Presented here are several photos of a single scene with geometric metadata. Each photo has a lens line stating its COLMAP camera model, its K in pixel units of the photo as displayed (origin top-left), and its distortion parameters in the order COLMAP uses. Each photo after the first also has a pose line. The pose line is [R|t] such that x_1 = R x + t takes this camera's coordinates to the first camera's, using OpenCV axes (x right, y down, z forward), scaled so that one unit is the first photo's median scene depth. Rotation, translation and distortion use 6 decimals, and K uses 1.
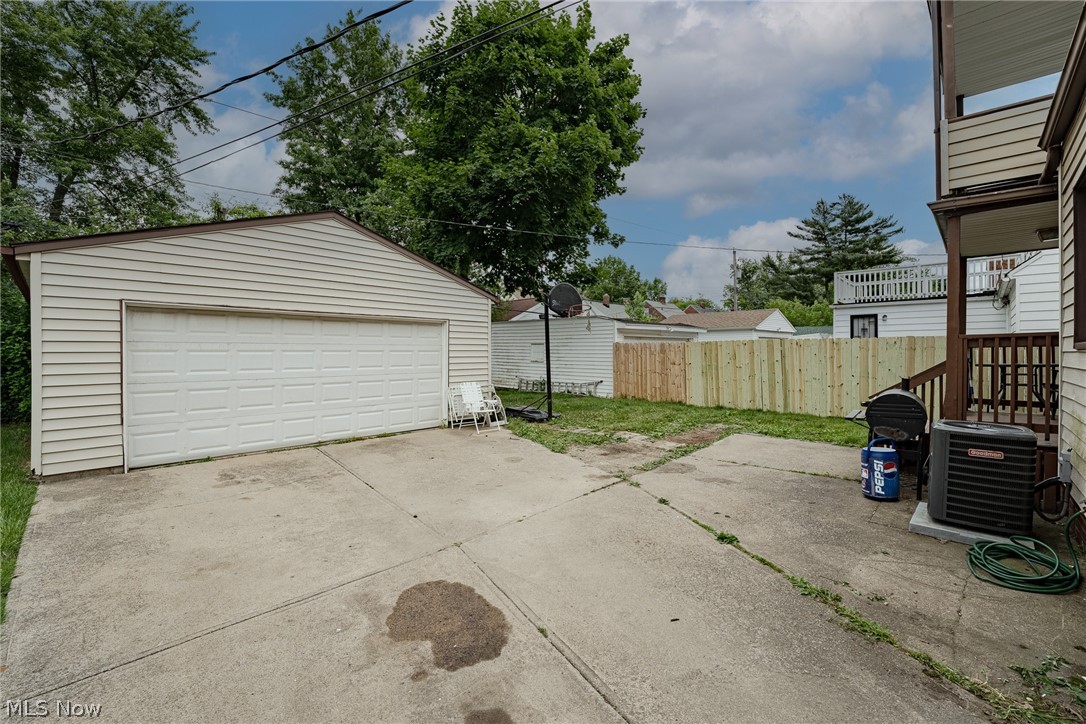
lens RADIAL K [[452.9, 0, 543.0], [0, 452.9, 362.0], [0, 0, 1]] dist [-0.026695, -0.000132]
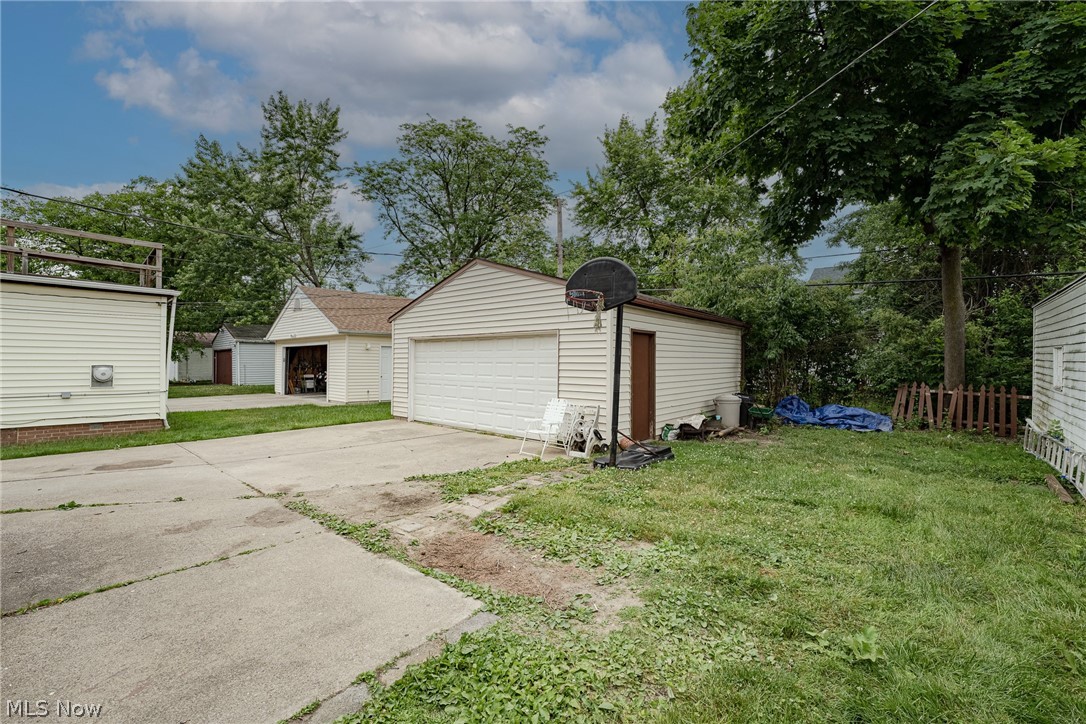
lens RADIAL K [[449.8, 0, 543.0], [0, 449.8, 362.0], [0, 0, 1]] dist [-0.002207, -0.000359]
pose [[0.039117, 0.005451, -0.999220, 0.904239], [-0.027298, 0.999618, 0.004384, -0.039184], [0.998862, 0.027105, 0.039251, 1.187603]]
